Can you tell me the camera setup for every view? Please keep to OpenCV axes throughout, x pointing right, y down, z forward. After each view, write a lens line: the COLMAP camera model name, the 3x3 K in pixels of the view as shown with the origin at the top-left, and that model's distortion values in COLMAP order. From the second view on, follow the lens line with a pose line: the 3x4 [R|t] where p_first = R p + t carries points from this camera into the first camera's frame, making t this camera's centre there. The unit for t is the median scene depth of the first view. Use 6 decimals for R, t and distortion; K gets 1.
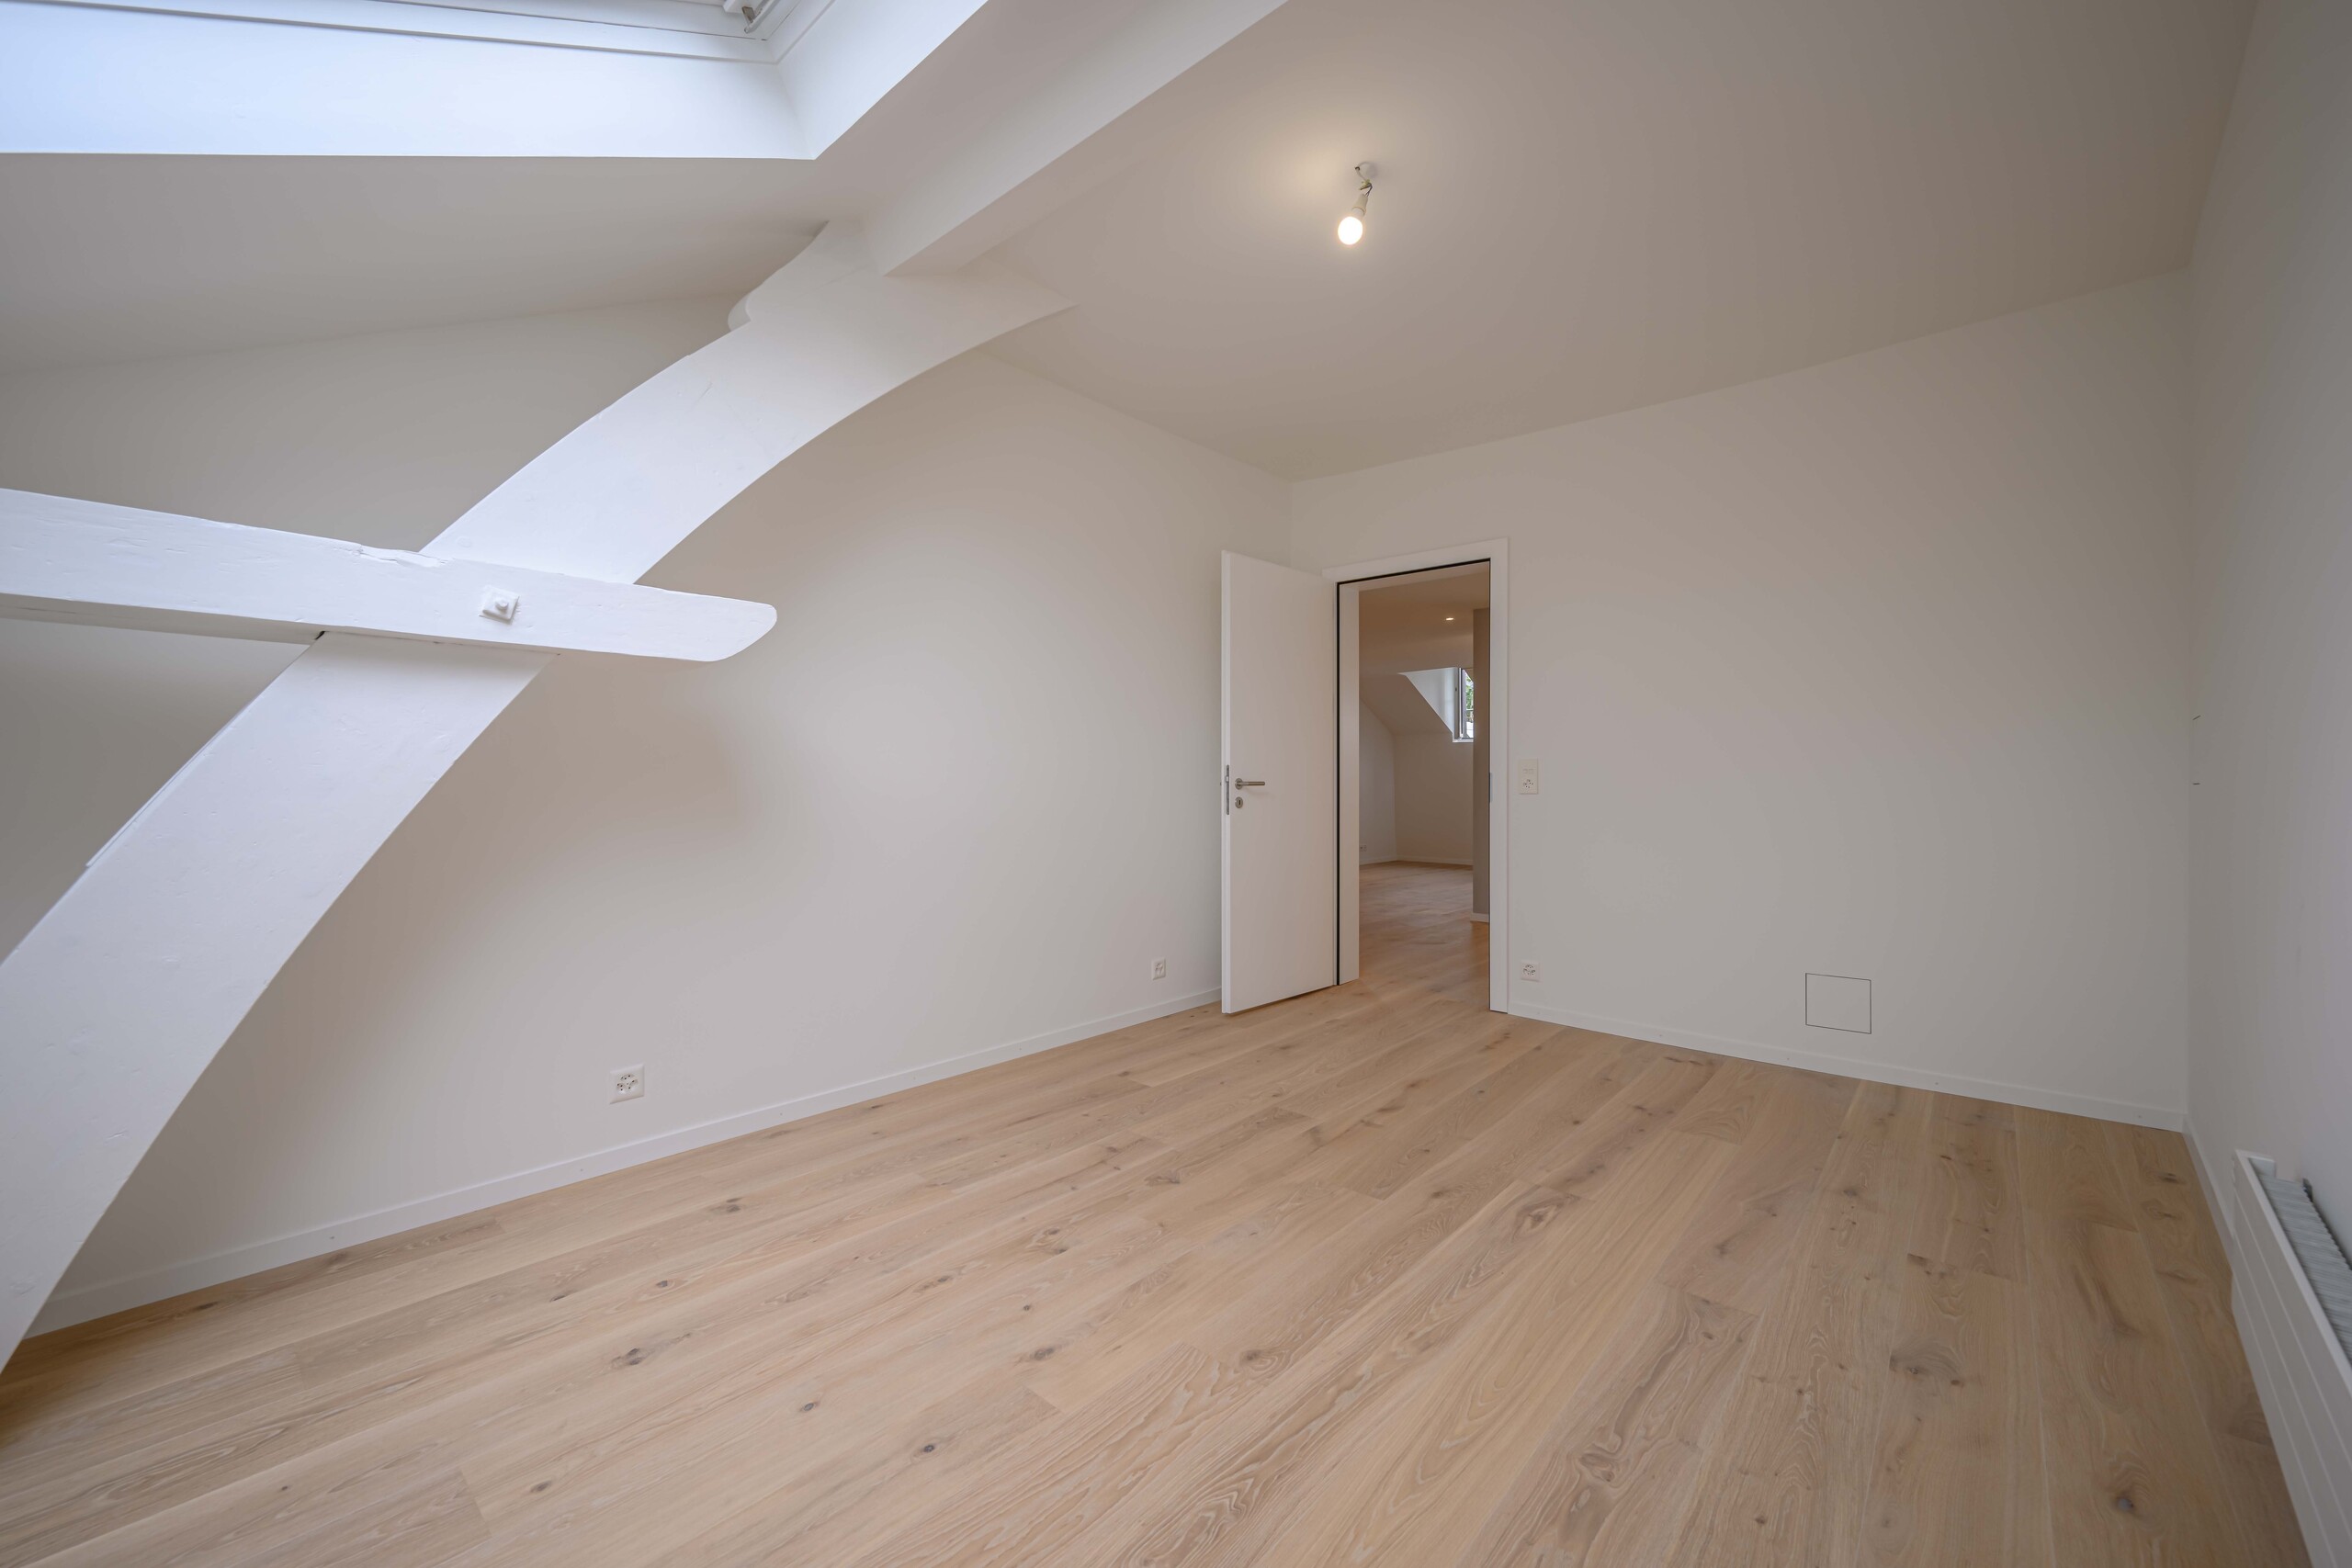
lens RADIAL K [[907.0, 0, 1175.1], [0, 907.0, 781.5], [0, 0, 1]] dist [-0.000491, -0.000160]
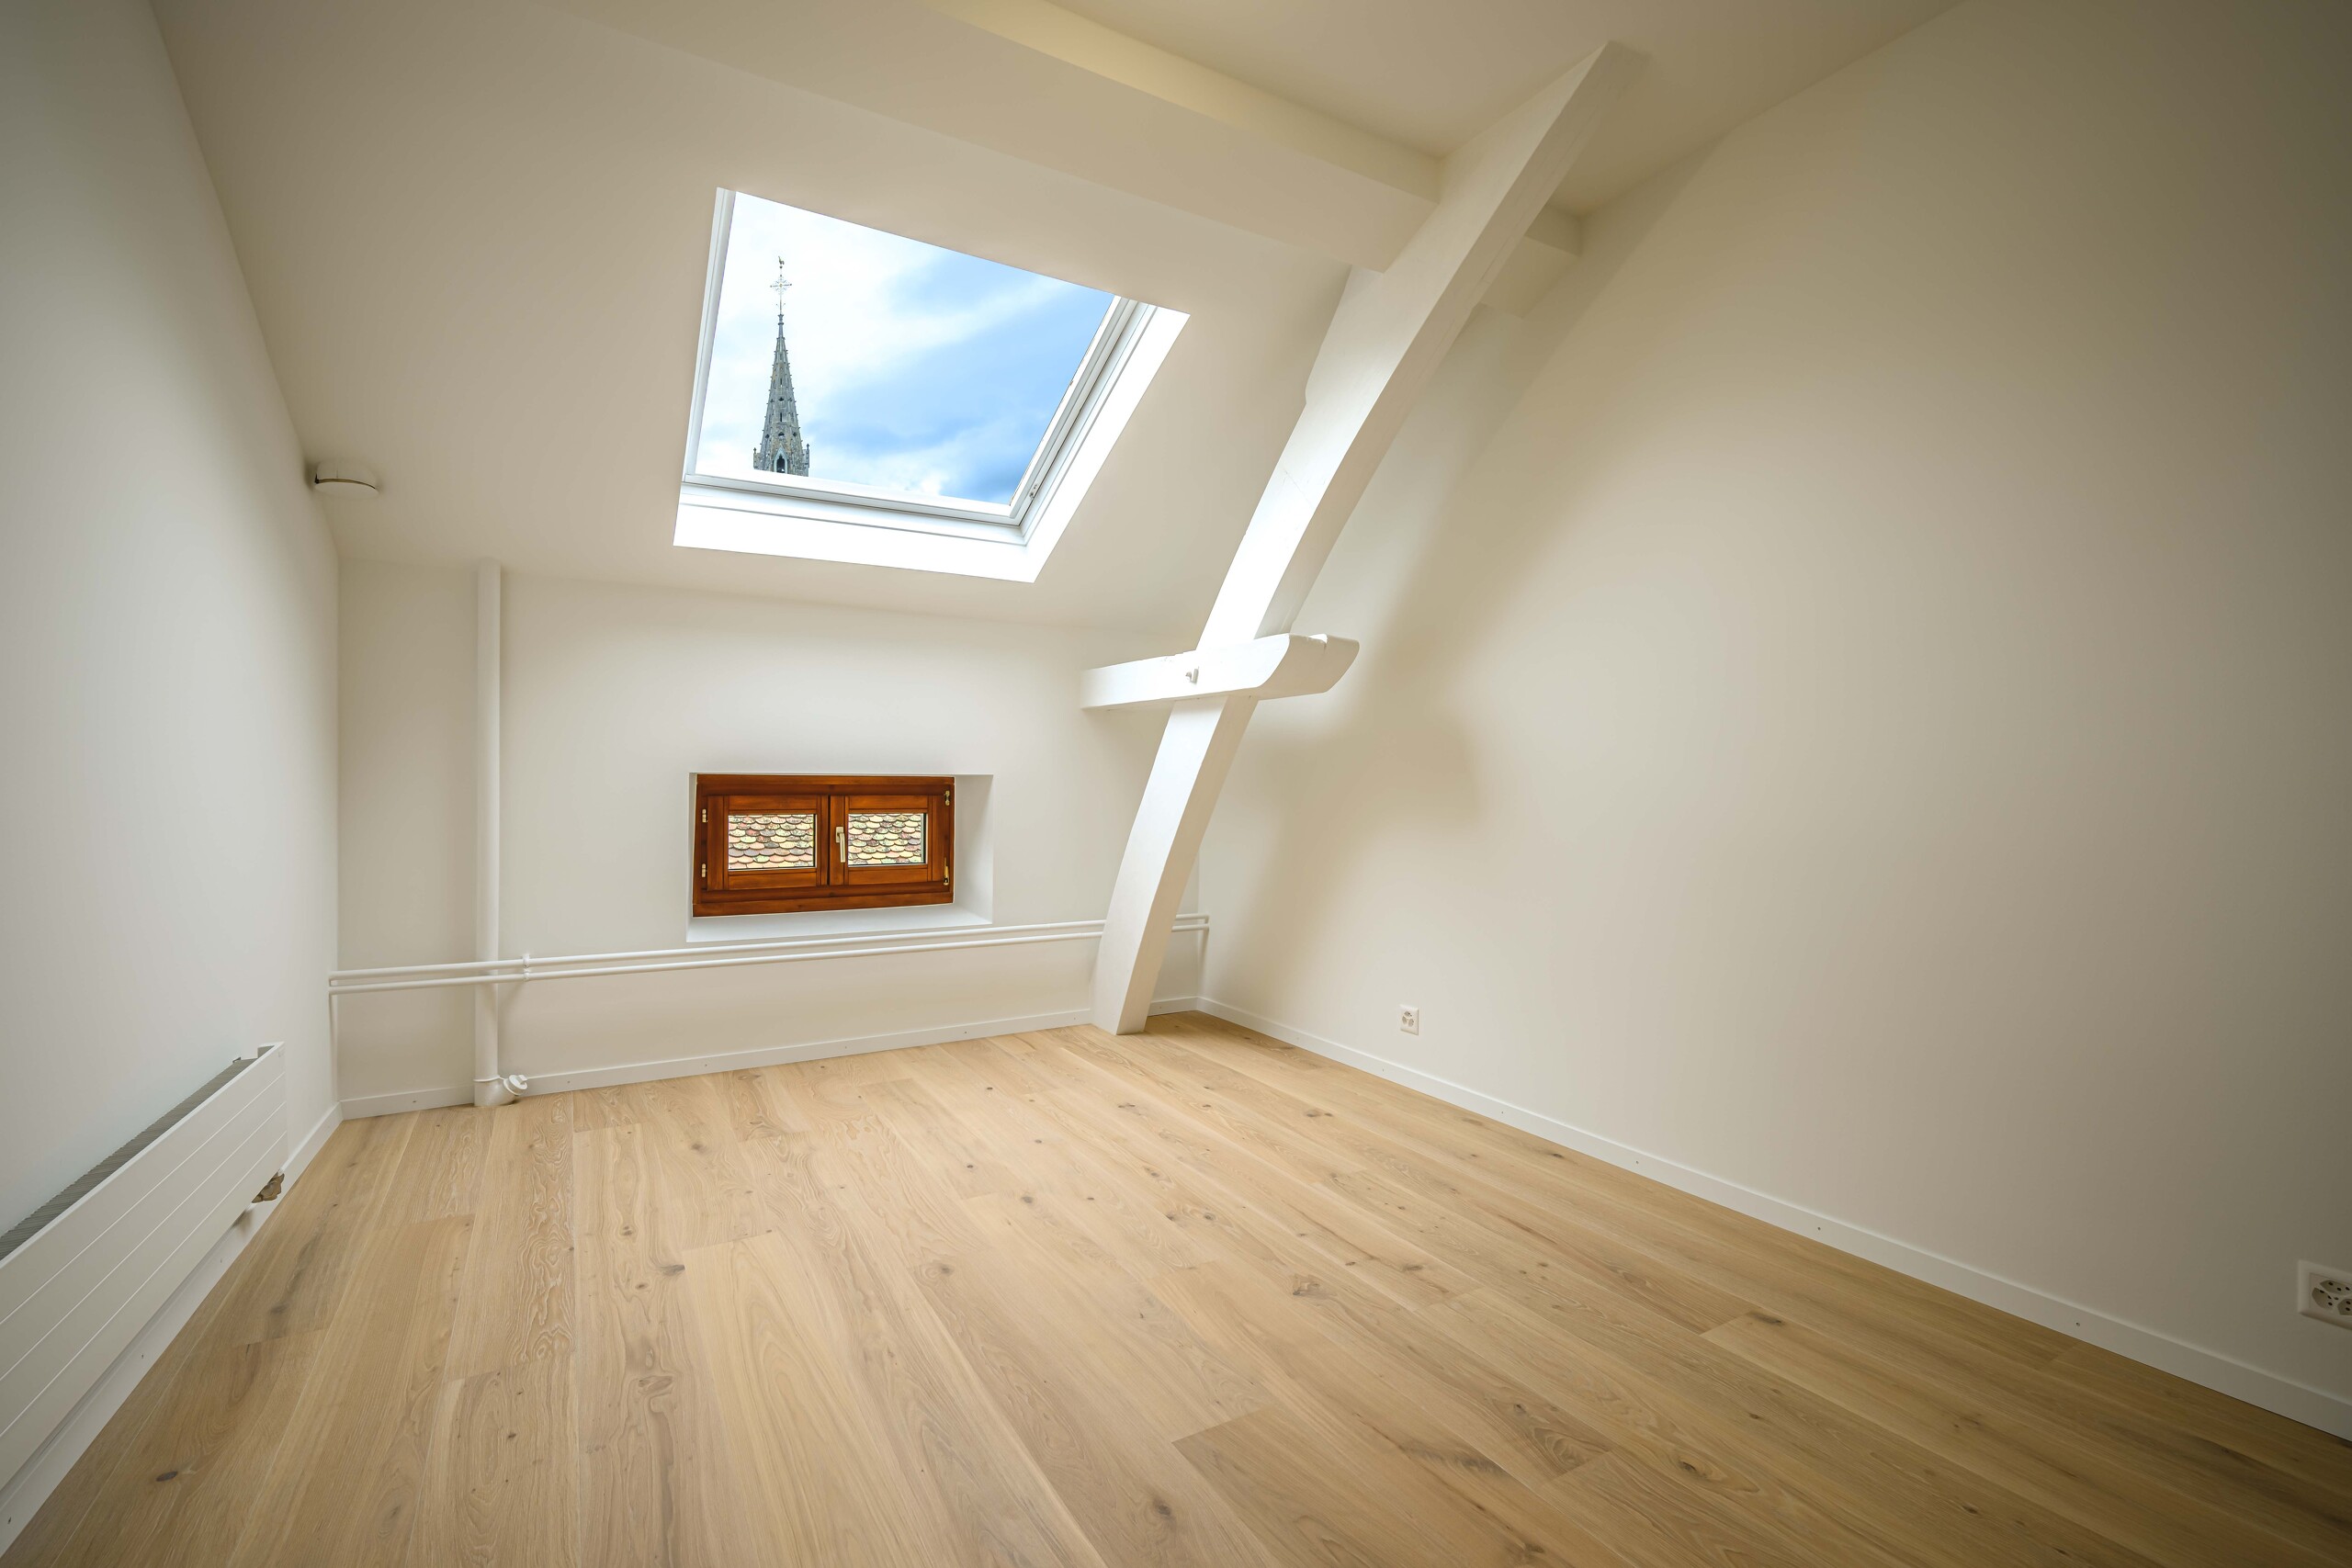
lens RADIAL K [[1055.9, 0, 1176.9], [0, 1055.9, 780.9], [0, 0, 1]] dist [0.000049, 0.000224]
pose [[-0.311047, 0.001733, -0.950393, 1.078815], [-0.004984, 0.999982, 0.003454, 0.008957], [0.950381, 0.005811, -0.311033, 1.446756]]
